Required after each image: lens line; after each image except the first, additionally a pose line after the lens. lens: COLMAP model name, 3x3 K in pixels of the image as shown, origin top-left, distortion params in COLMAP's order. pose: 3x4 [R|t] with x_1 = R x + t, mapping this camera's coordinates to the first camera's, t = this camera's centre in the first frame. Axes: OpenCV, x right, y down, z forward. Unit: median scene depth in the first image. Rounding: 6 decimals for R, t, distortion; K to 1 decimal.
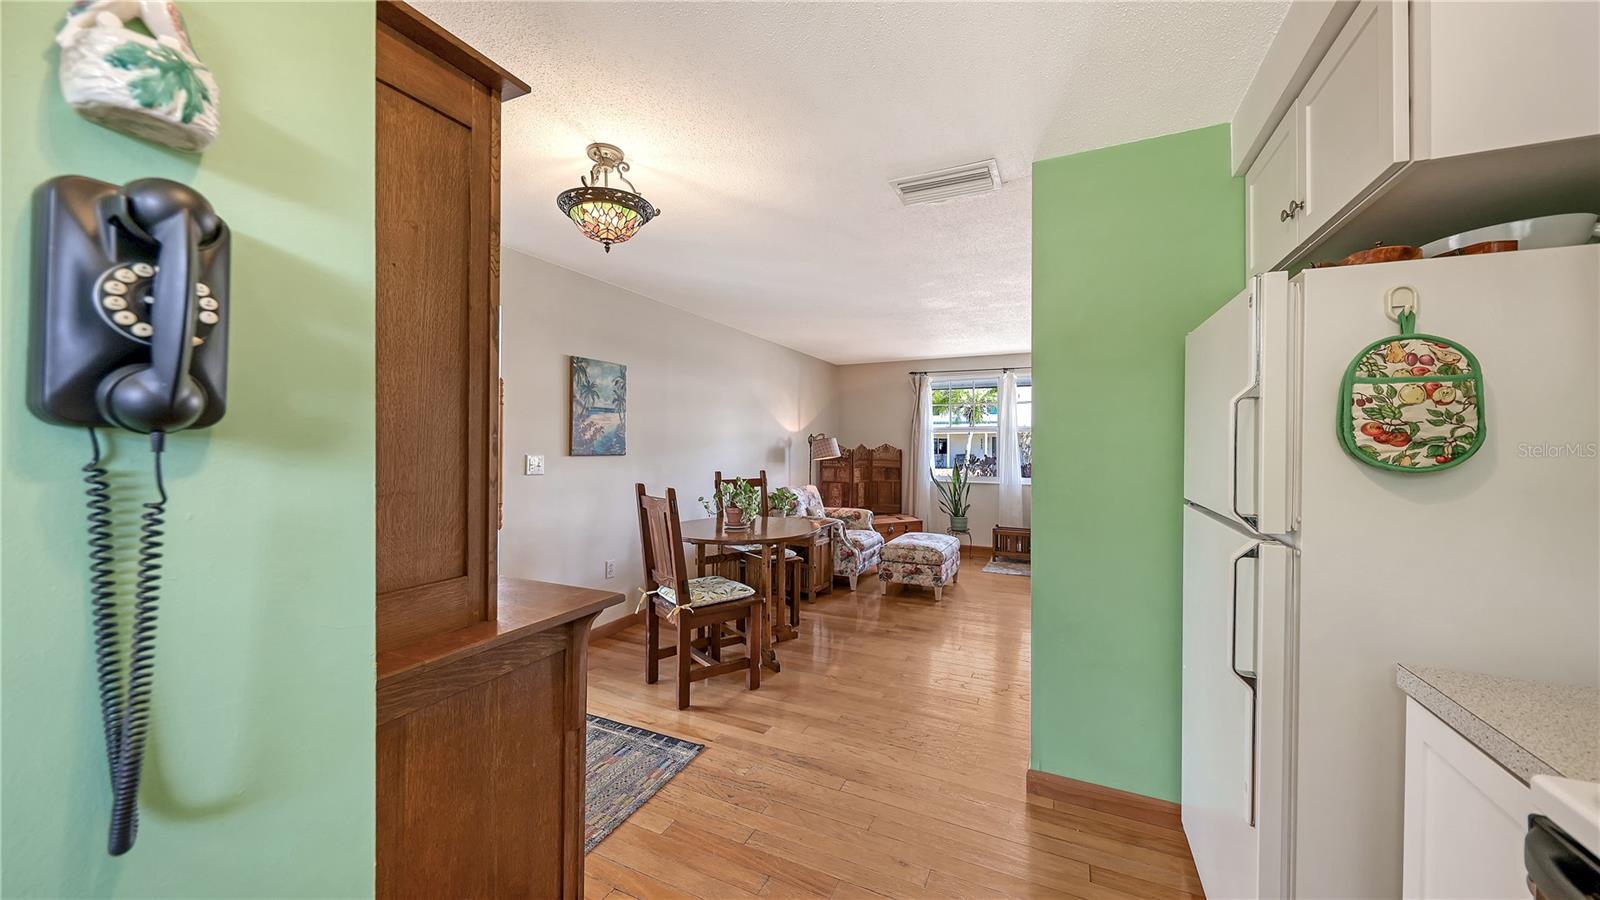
lens RADIAL K [[560.4, 0, 806.7], [0, 560.4, 445.3], [0, 0, 1]] dist [0.008562, -0.000686]
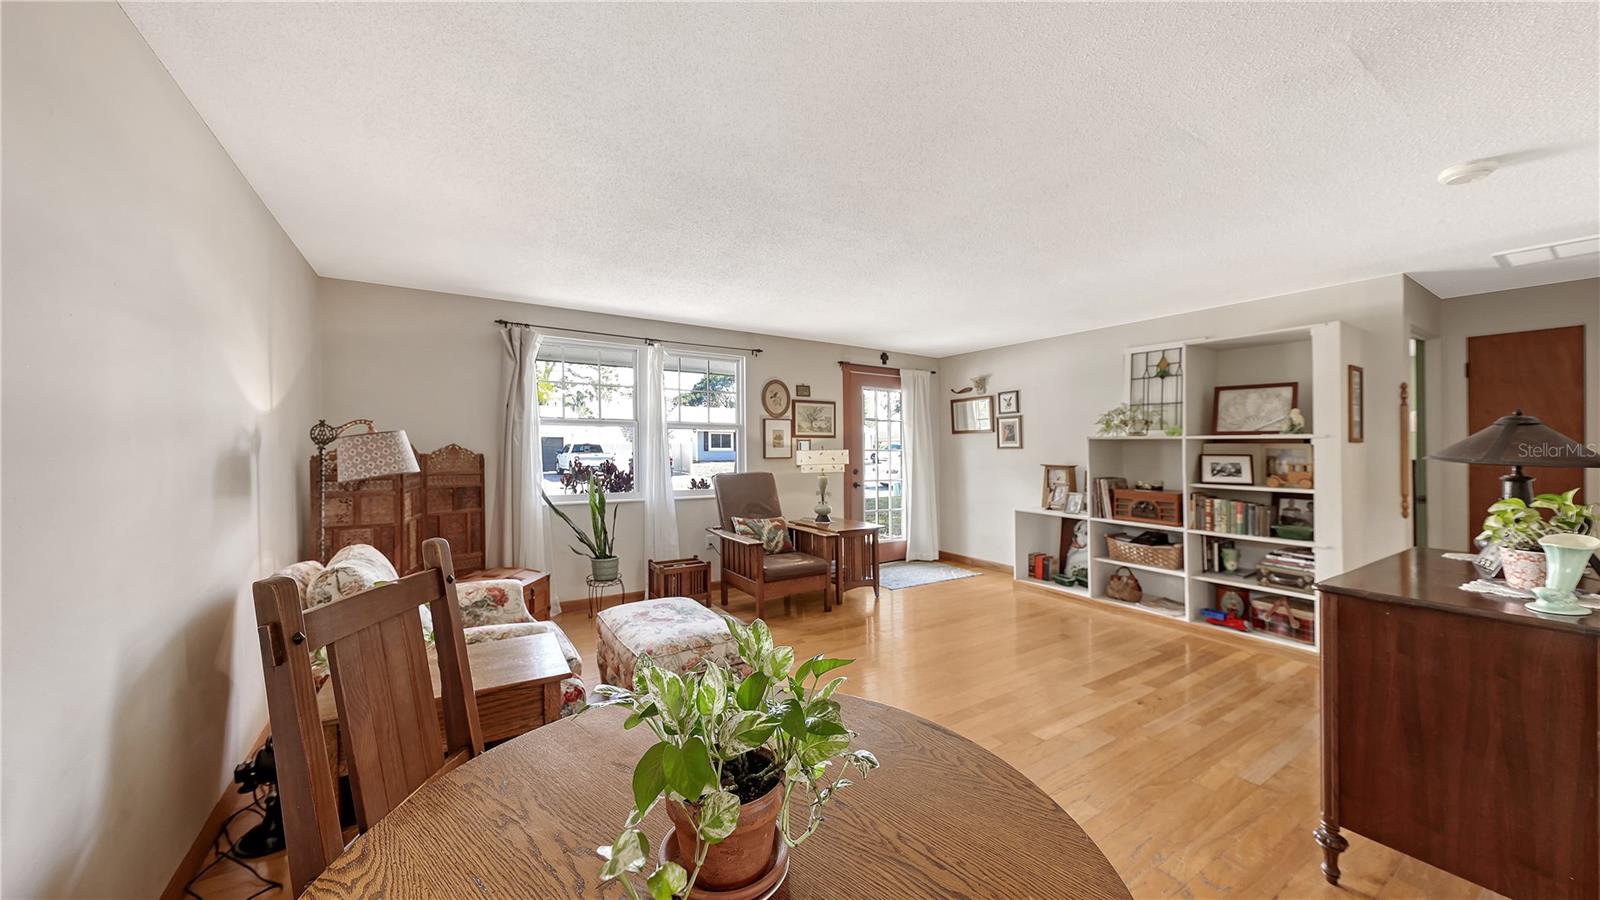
lens RADIAL K [[560.4, 0, 797.0], [0, 560.4, 447.8], [0, 0, 1]] dist [0.008562, -0.000686]
pose [[0.537632, -0.001873, 0.843177, -0.163788], [-0.002287, 0.999991, 0.003680, -0.001844], [-0.843176, -0.003907, 0.537623, 0.506866]]
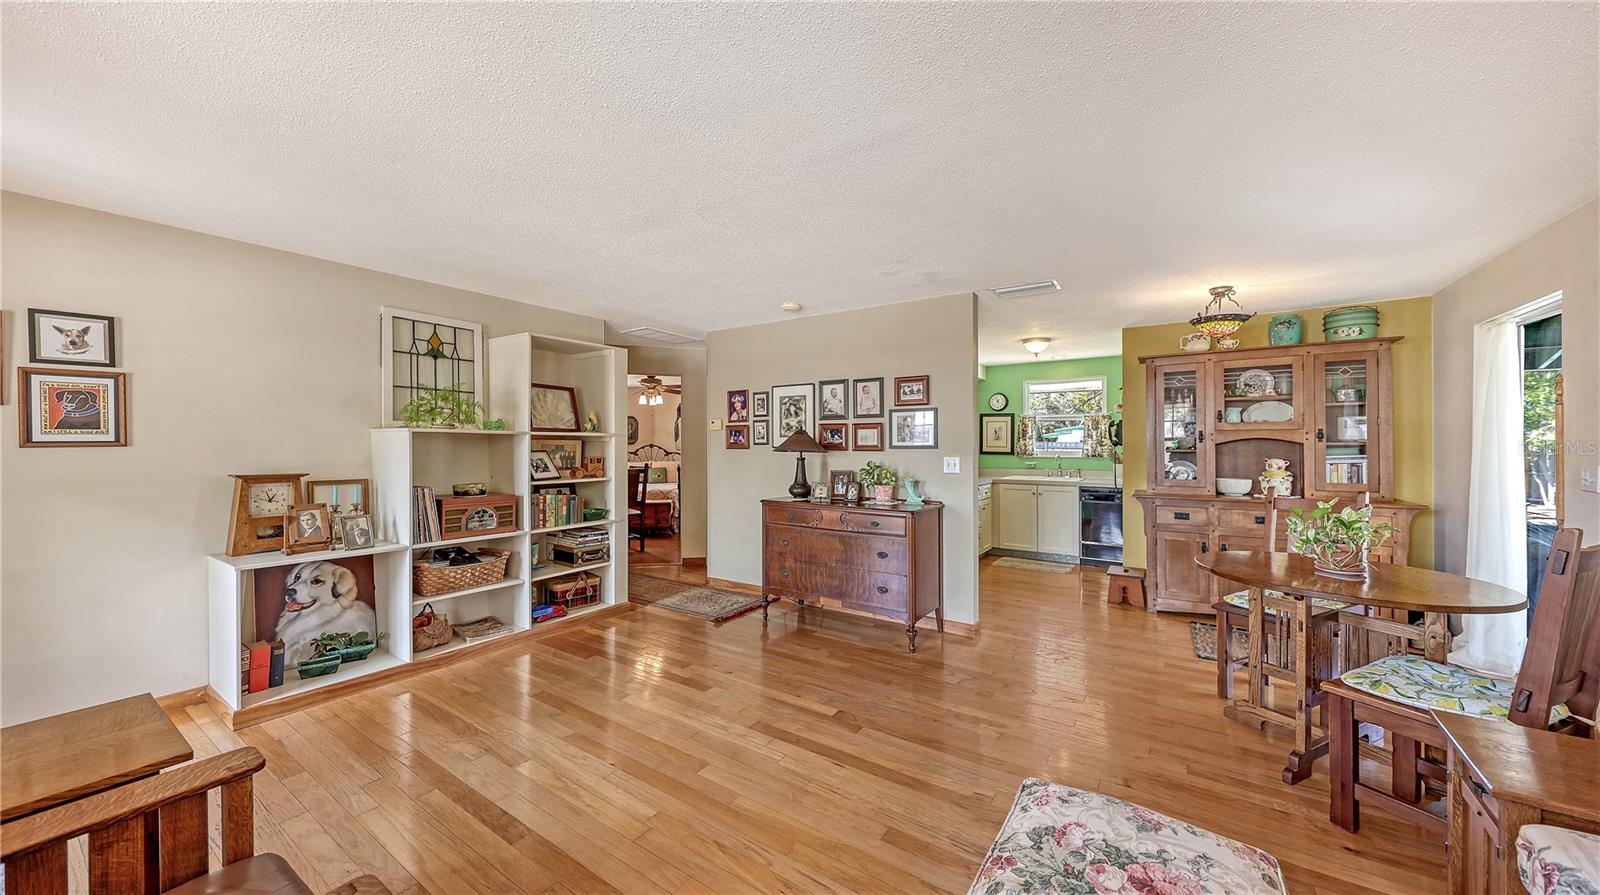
lens RADIAL K [[560.4, 0, 799.4], [0, 560.4, 438.1], [0, 0, 1]] dist [0.008562, -0.000686]
pose [[-0.987469, -0.003583, 0.157774, 0.244985], [-0.005237, 0.999936, -0.010065, -0.002476], [-0.157727, -0.010765, -0.987424, 1.038019]]
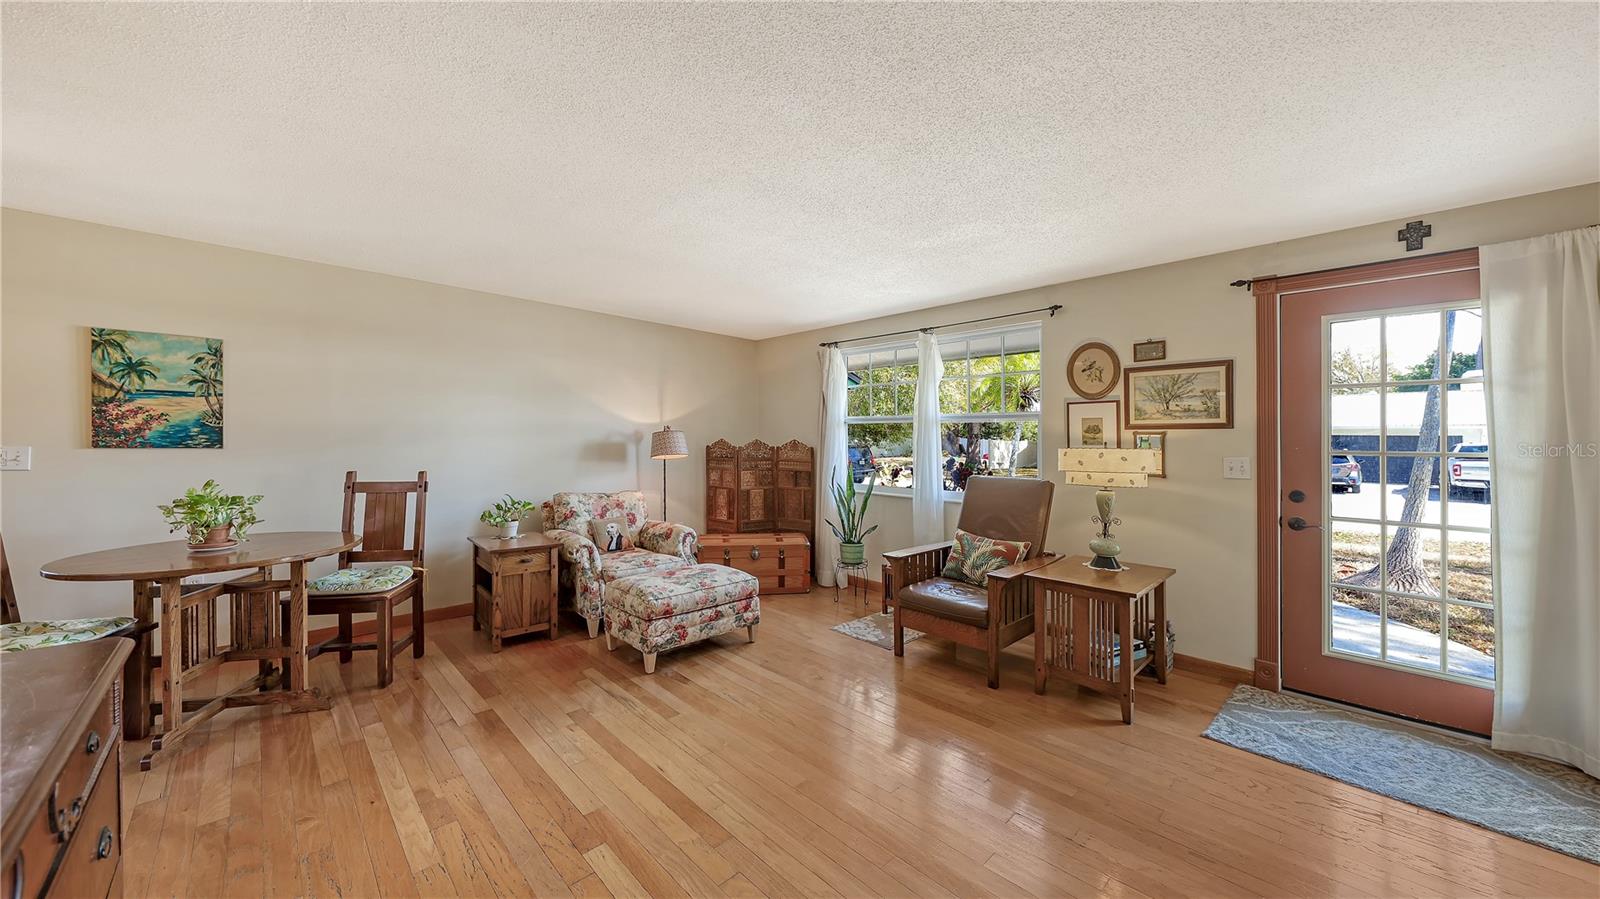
lens RADIAL K [[560.4, 0, 792.0], [0, 560.4, 445.7], [0, 0, 1]] dist [0.008562, -0.000686]
pose [[0.930681, 0.010186, -0.365690, 0.491776], [-0.008163, 0.999942, 0.007078, 0.000627], [0.365741, -0.003602, 0.930710, 0.345531]]
